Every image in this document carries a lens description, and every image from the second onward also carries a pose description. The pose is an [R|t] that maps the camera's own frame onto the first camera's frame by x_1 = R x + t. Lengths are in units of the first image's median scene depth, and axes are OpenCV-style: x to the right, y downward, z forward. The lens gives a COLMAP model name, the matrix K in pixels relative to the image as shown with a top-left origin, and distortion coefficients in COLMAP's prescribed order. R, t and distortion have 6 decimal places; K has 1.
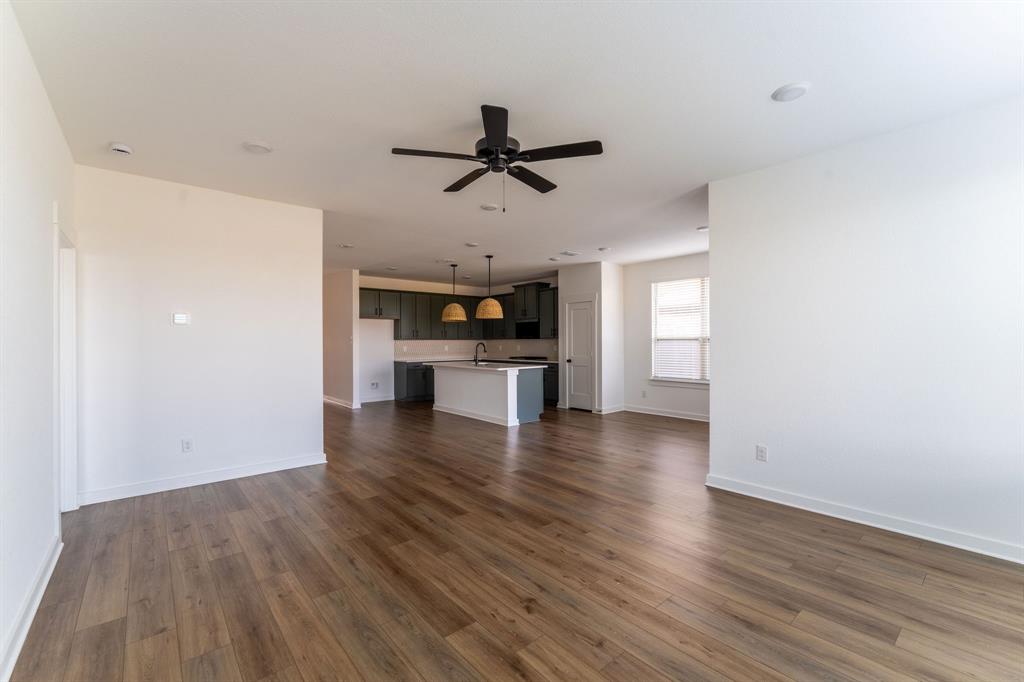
lens RADIAL K [[440.0, 0, 510.6], [0, 440.0, 340.6], [0, 0, 1]] dist [-0.000730, -0.000087]
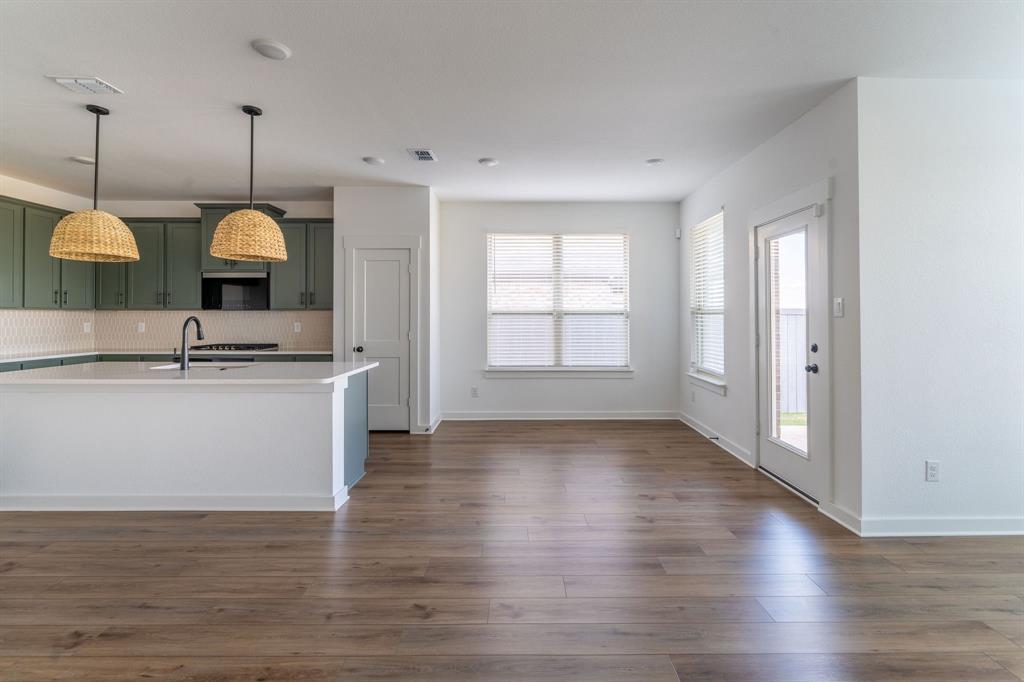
lens RADIAL K [[455.6, 0, 529.0], [0, 455.6, 312.0], [0, 0, 1]] dist [-0.004574, -0.000238]
pose [[0.633259, 0.012920, 0.773832, -0.220444], [-0.005514, 0.999911, -0.012183, 0.004528], [-0.773920, 0.003448, 0.633274, 0.540765]]
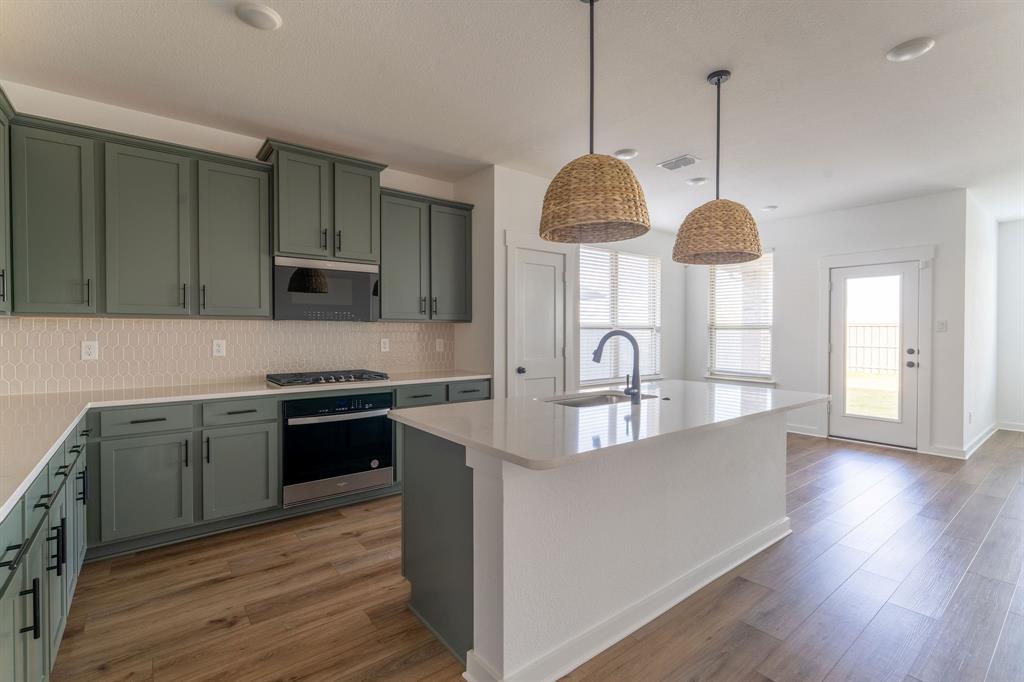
lens RADIAL K [[452.5, 0, 511.6], [0, 452.5, 334.8], [0, 0, 1]] dist [0.001577, -0.000230]
pose [[0.050911, -0.001838, 0.998701, -0.416631], [-0.004059, 0.999990, 0.002048, 0.008722], [-0.998695, -0.004158, 0.050903, 1.171480]]
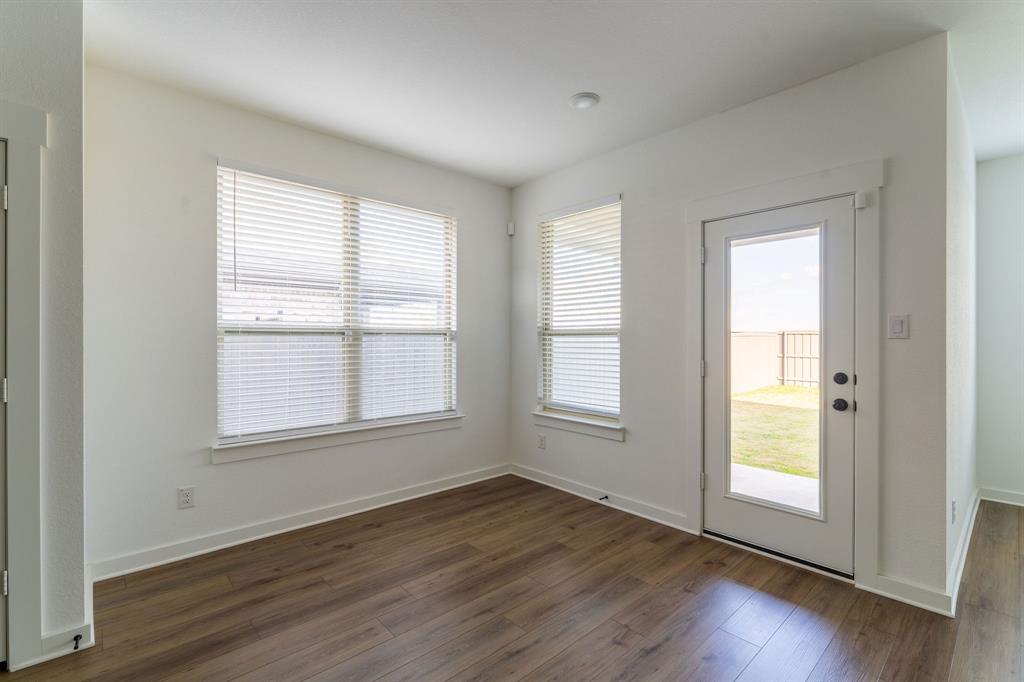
lens RADIAL K [[459.9, 0, 510.5], [0, 459.9, 338.1], [0, 0, 1]] dist [-0.005121, -0.000416]
pose [[-0.026819, 0.009513, 0.999595, -0.044993], [-0.004632, 0.999943, -0.009641, 0.006700], [-0.999630, -0.004889, -0.026773, 0.865148]]
